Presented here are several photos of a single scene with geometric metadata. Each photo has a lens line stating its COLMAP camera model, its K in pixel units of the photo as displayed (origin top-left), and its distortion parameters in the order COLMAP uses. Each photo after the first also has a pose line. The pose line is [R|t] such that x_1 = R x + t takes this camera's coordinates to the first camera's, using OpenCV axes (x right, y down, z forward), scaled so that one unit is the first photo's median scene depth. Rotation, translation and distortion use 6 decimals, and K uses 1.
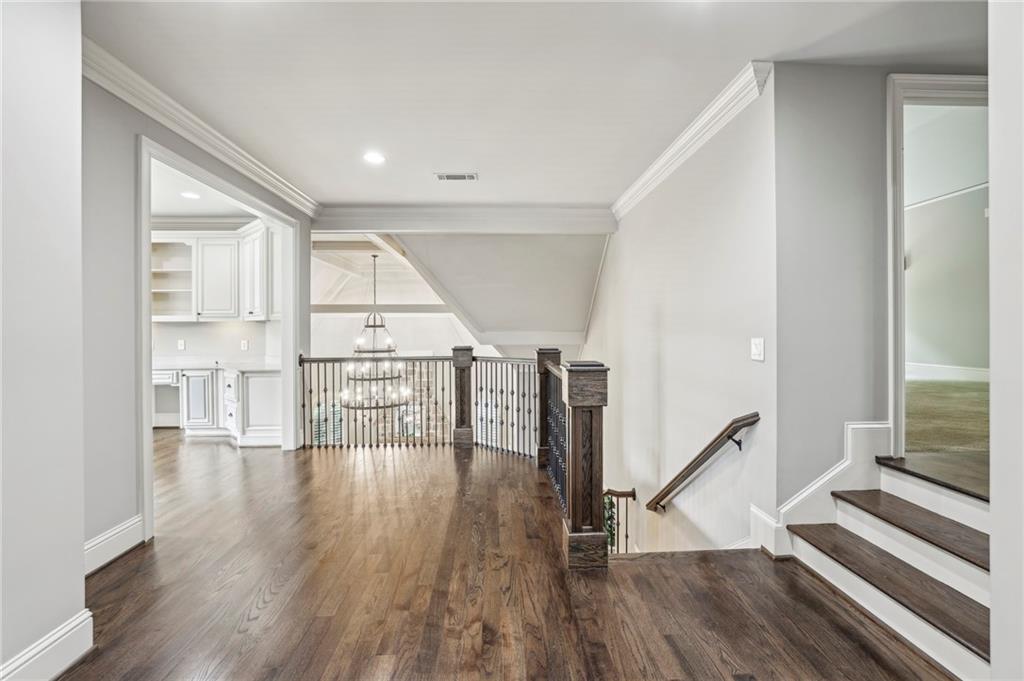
lens RADIAL K [[445.5, 0, 510.9], [0, 445.5, 334.6], [0, 0, 1]] dist [-0.007585, 0.001514]
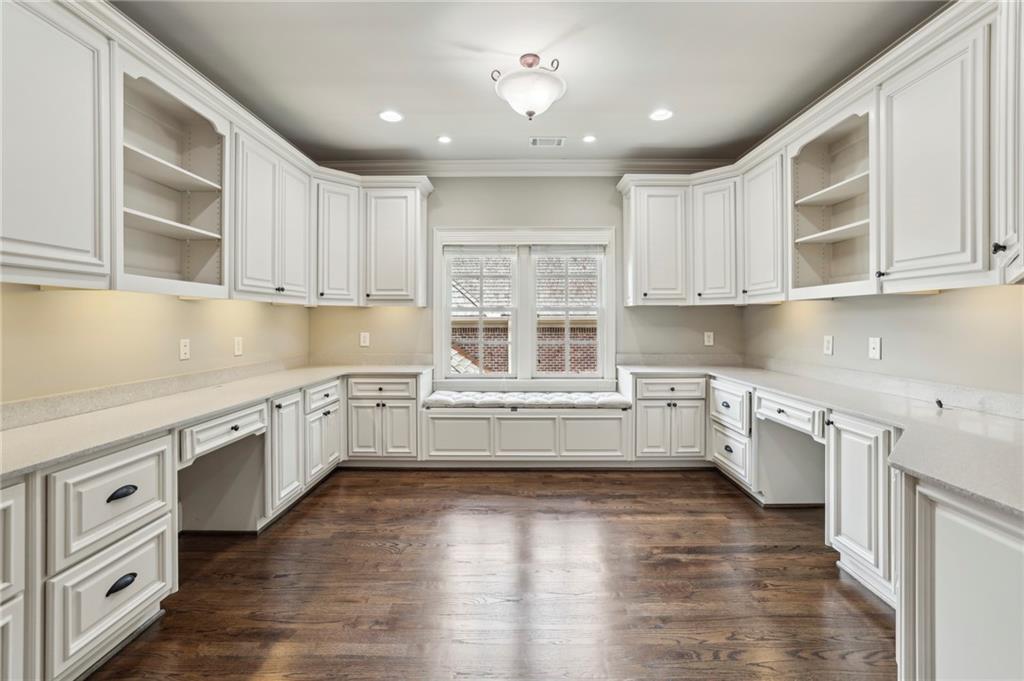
lens RADIAL K [[445.5, 0, 515.3], [0, 445.5, 314.6], [0, 0, 1]] dist [-0.007585, 0.001514]
pose [[-0.025456, -0.002464, -0.999673, -0.306984], [-0.006068, 0.999979, -0.002311, -0.008145], [0.999658, 0.006008, -0.025470, 0.708048]]
